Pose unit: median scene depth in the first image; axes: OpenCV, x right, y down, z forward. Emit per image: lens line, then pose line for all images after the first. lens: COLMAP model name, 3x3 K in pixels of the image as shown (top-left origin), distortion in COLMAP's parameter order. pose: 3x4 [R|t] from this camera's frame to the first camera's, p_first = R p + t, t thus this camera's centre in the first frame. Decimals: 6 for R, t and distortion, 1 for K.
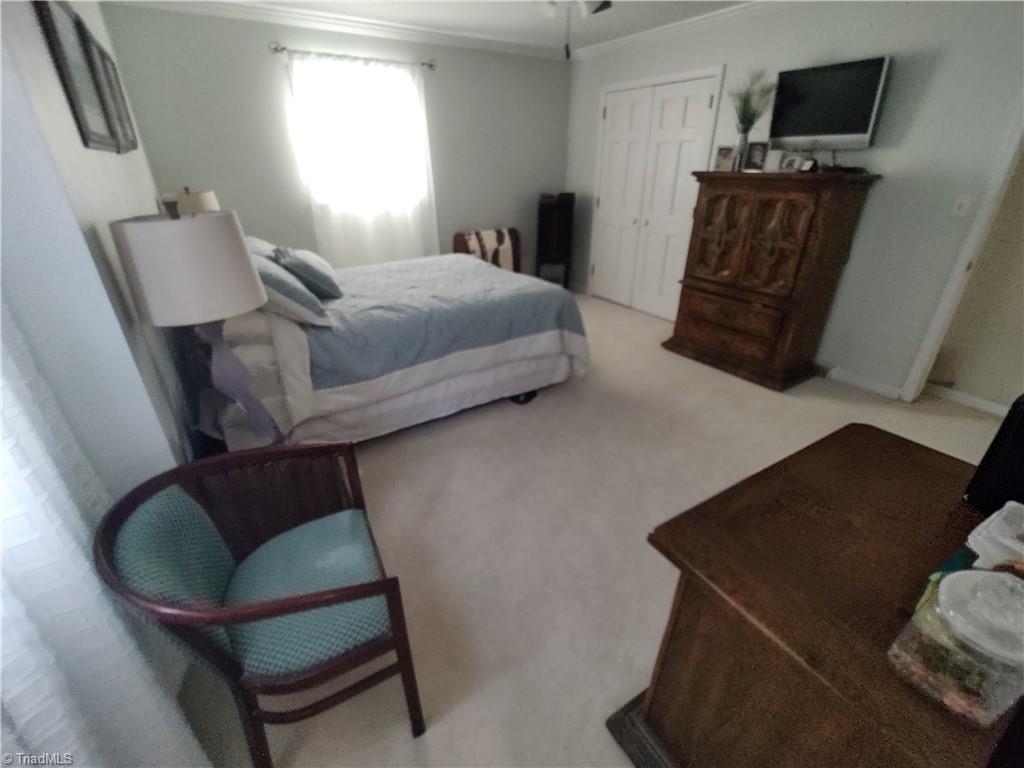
lens RADIAL K [[492.6, 0, 514.7], [0, 492.6, 386.8], [0, 0, 1]] dist [-0.007299, 0.001731]
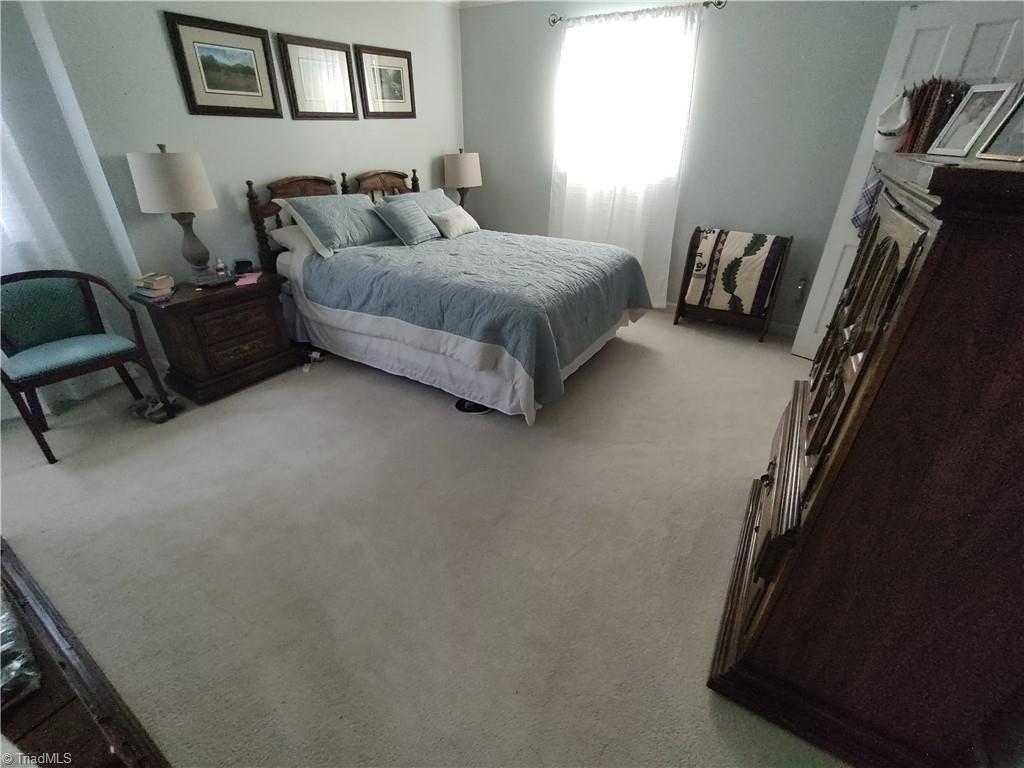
lens RADIAL K [[492.6, 0, 514.7], [0, 492.6, 386.8], [0, 0, 1]] dist [-0.007299, 0.001731]
pose [[0.389934, 0.423644, -0.817605, 0.768711], [-0.398632, 0.878038, 0.264841, -0.277408], [0.830087, 0.222653, 0.511255, 0.642820]]
